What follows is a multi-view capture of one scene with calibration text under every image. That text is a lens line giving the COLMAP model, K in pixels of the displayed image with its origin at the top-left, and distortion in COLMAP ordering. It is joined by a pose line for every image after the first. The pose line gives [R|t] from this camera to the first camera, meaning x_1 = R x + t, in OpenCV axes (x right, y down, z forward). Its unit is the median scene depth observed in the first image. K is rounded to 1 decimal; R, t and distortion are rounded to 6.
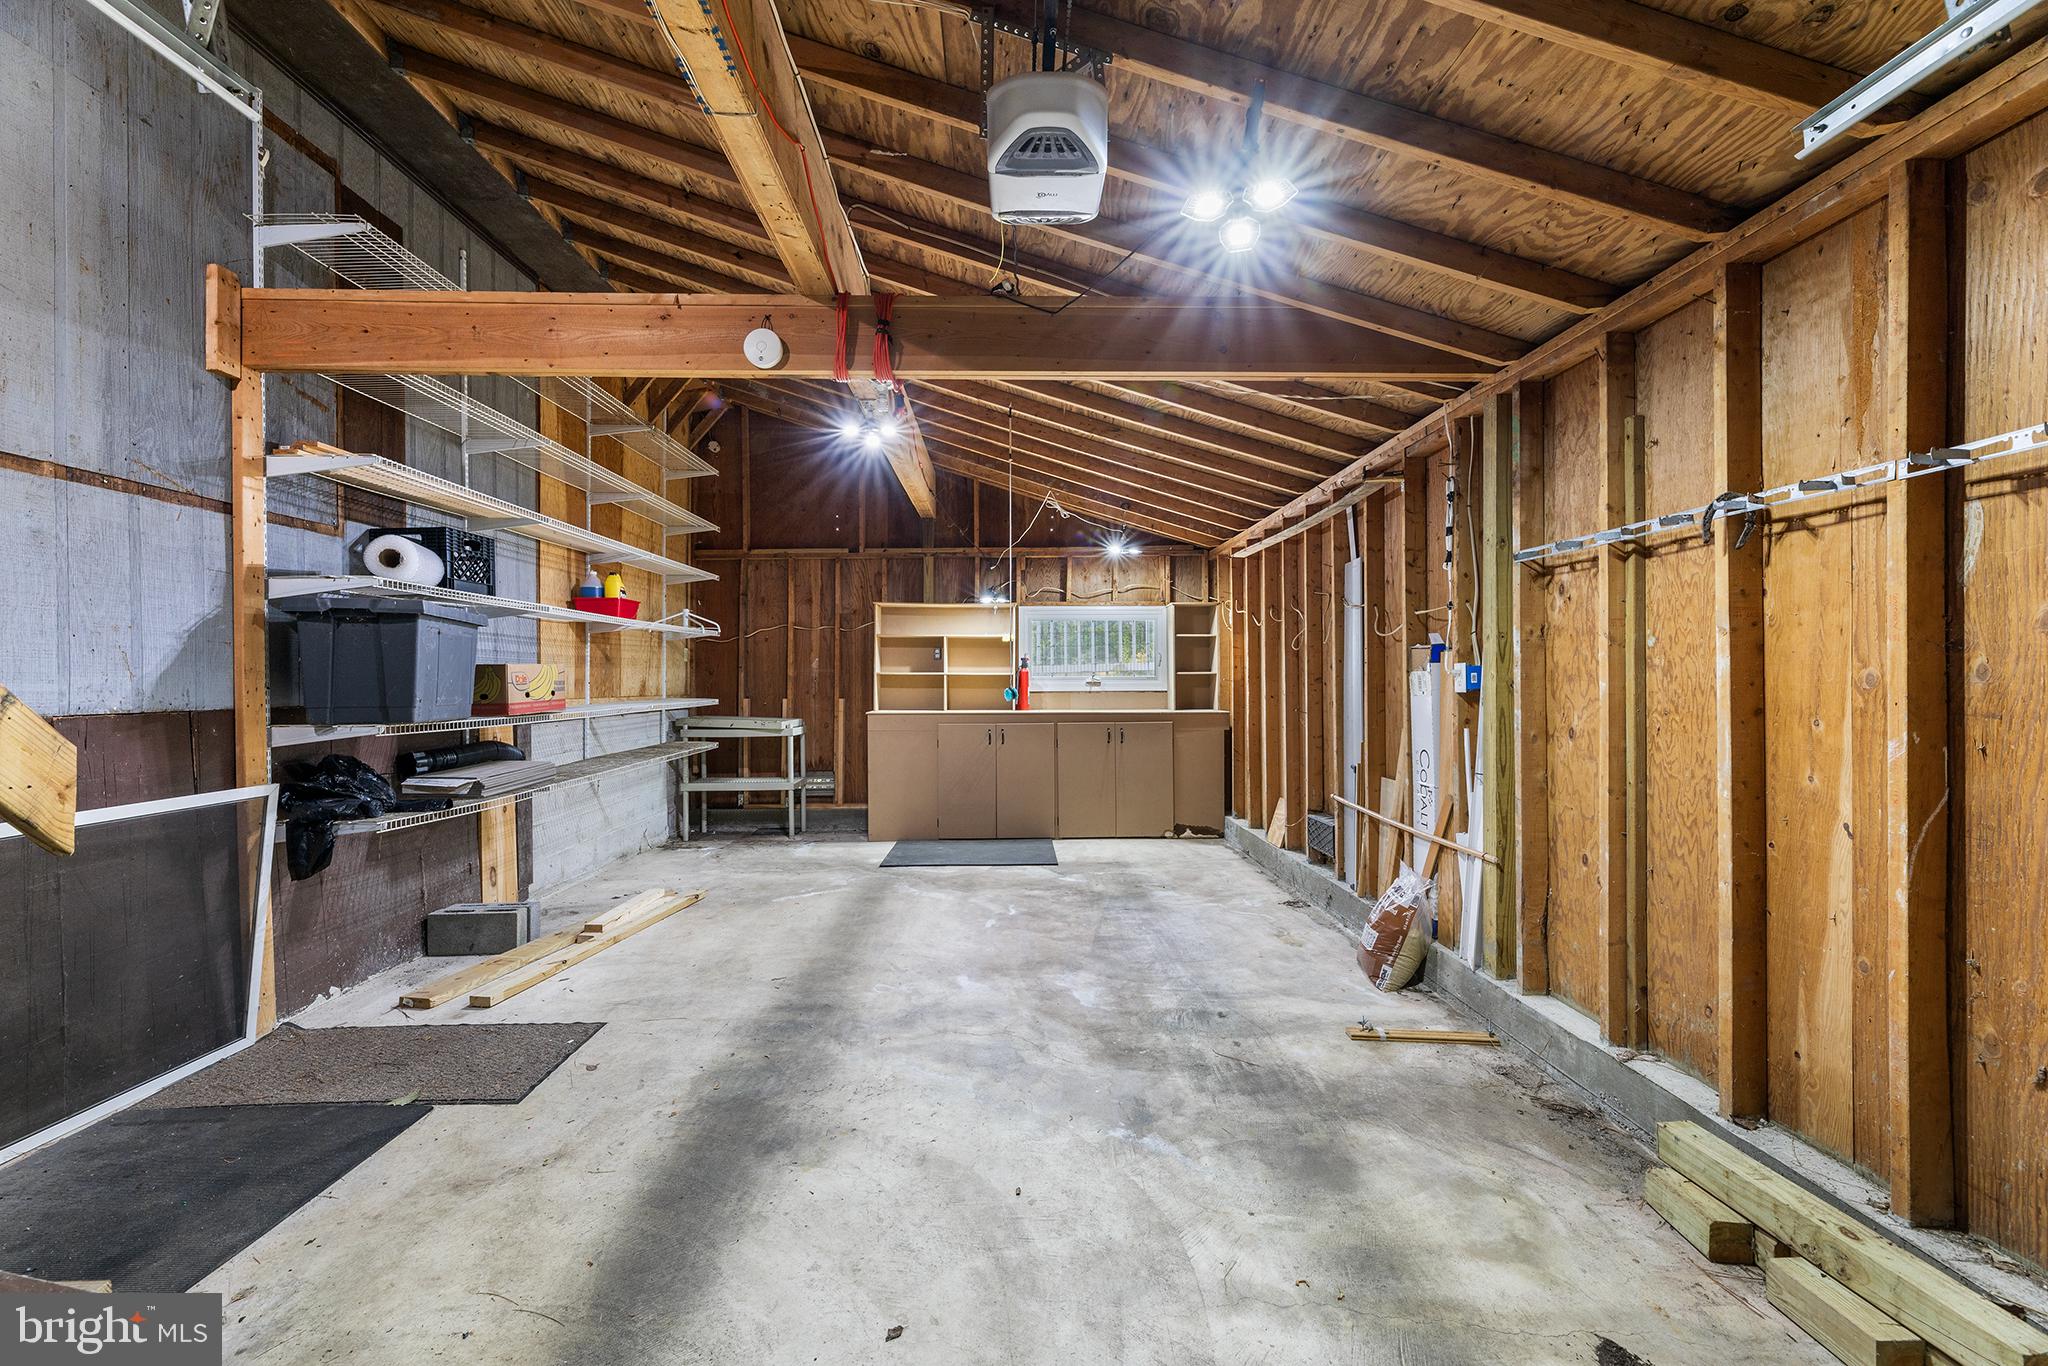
lens RADIAL K [[827.1, 0, 1022.0], [0, 827.1, 679.8], [0, 0, 1]] dist [-0.002347, -0.001447]
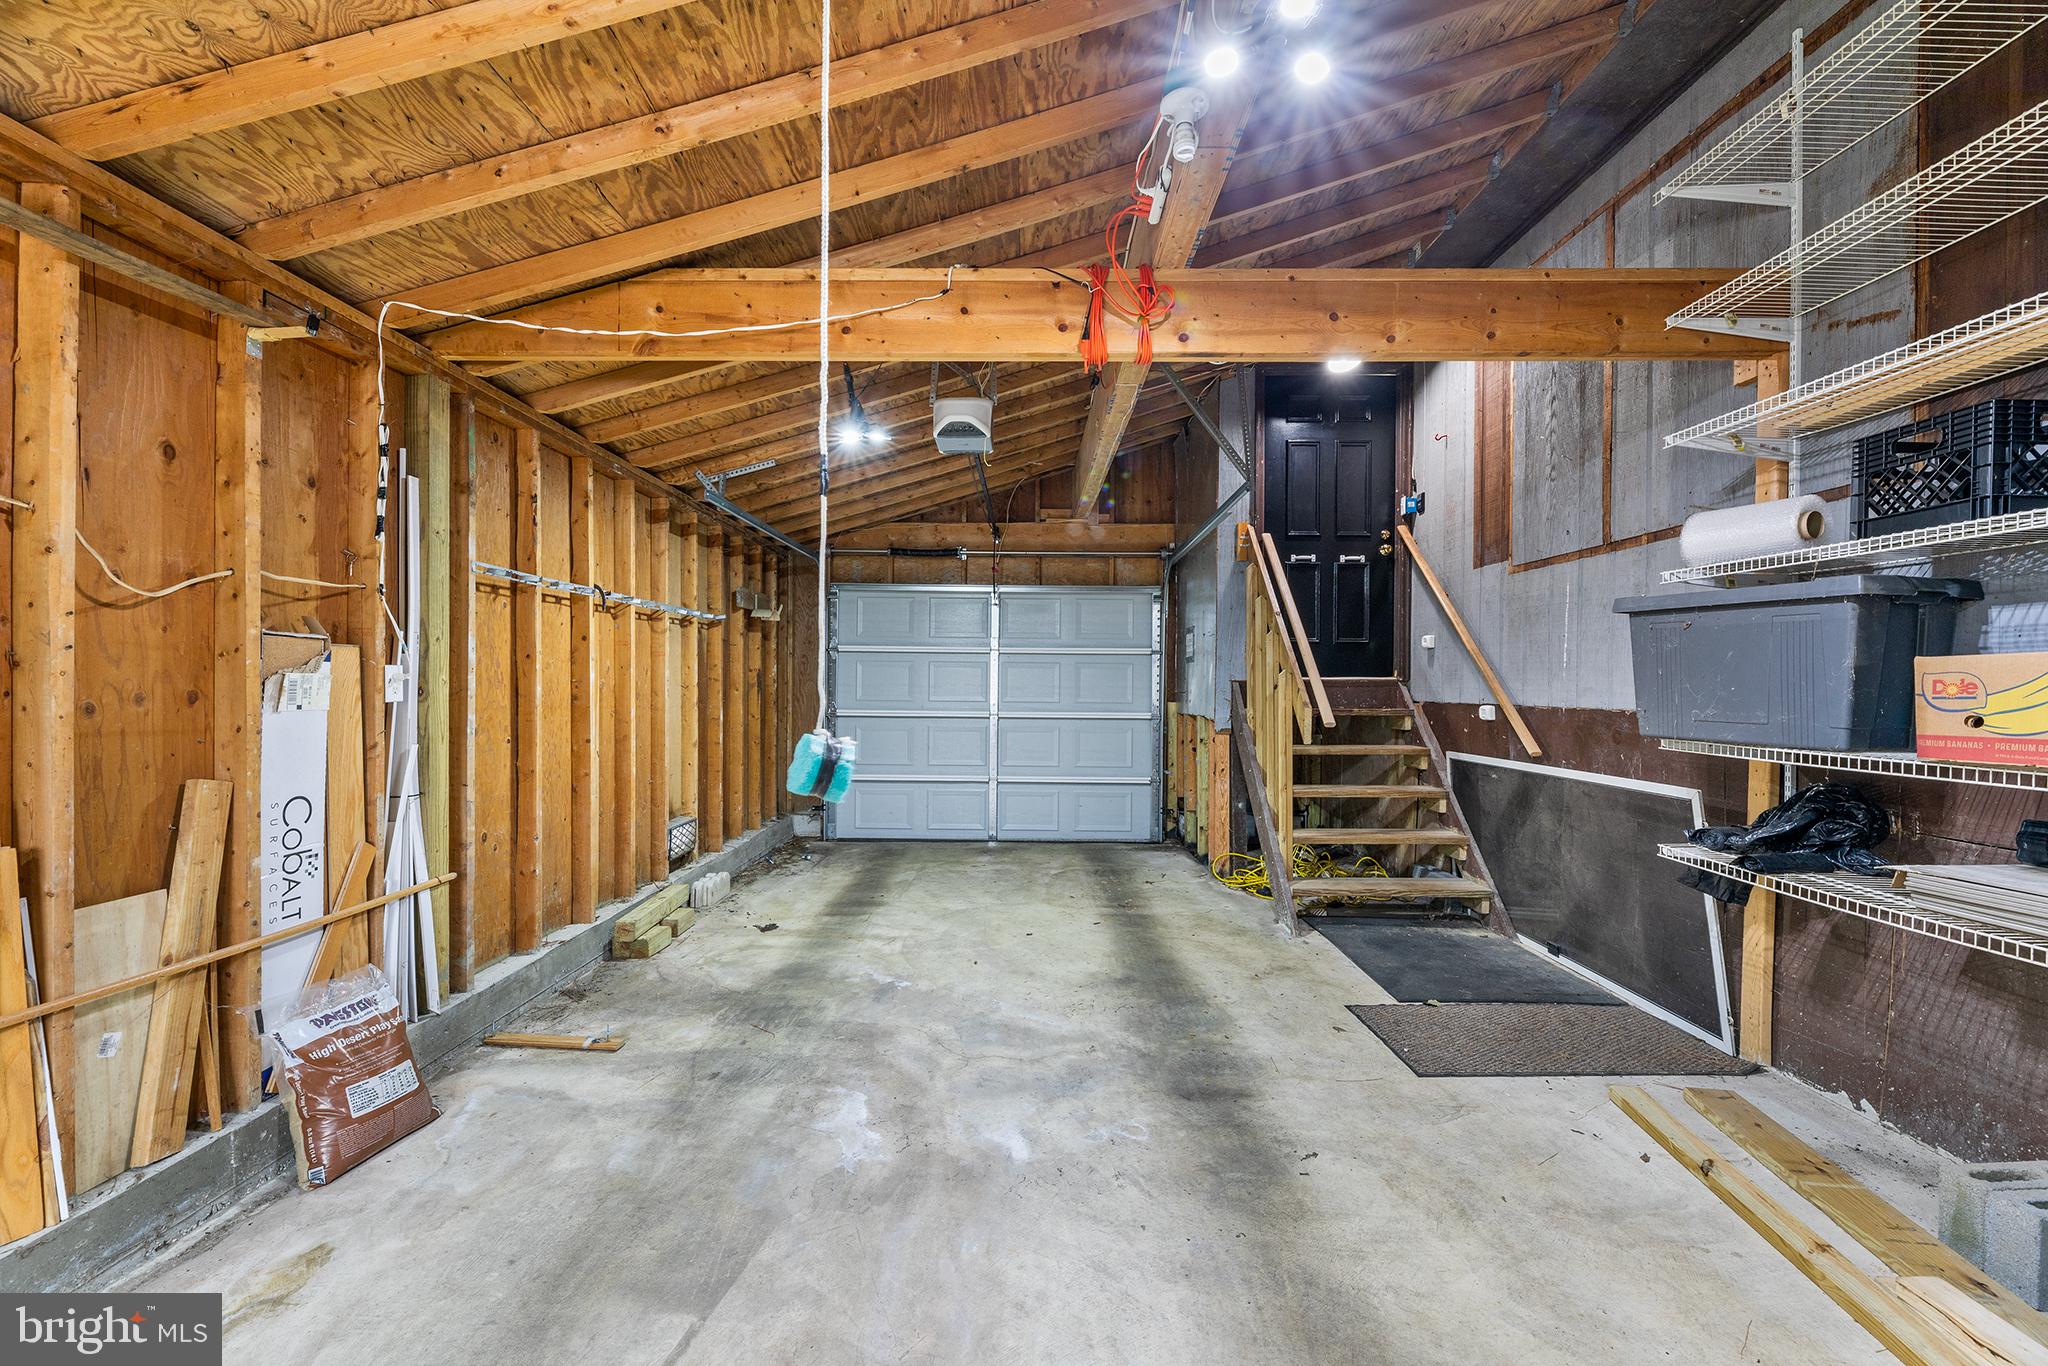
lens RADIAL K [[827.1, 0, 1026.9], [0, 827.1, 684.9], [0, 0, 1]] dist [-0.002347, -0.001447]
pose [[-0.999806, -0.000172, 0.019700, -0.111676], [-0.000079, 0.999989, 0.004750, -0.006039], [-0.019700, 0.004748, -0.999795, 2.043594]]
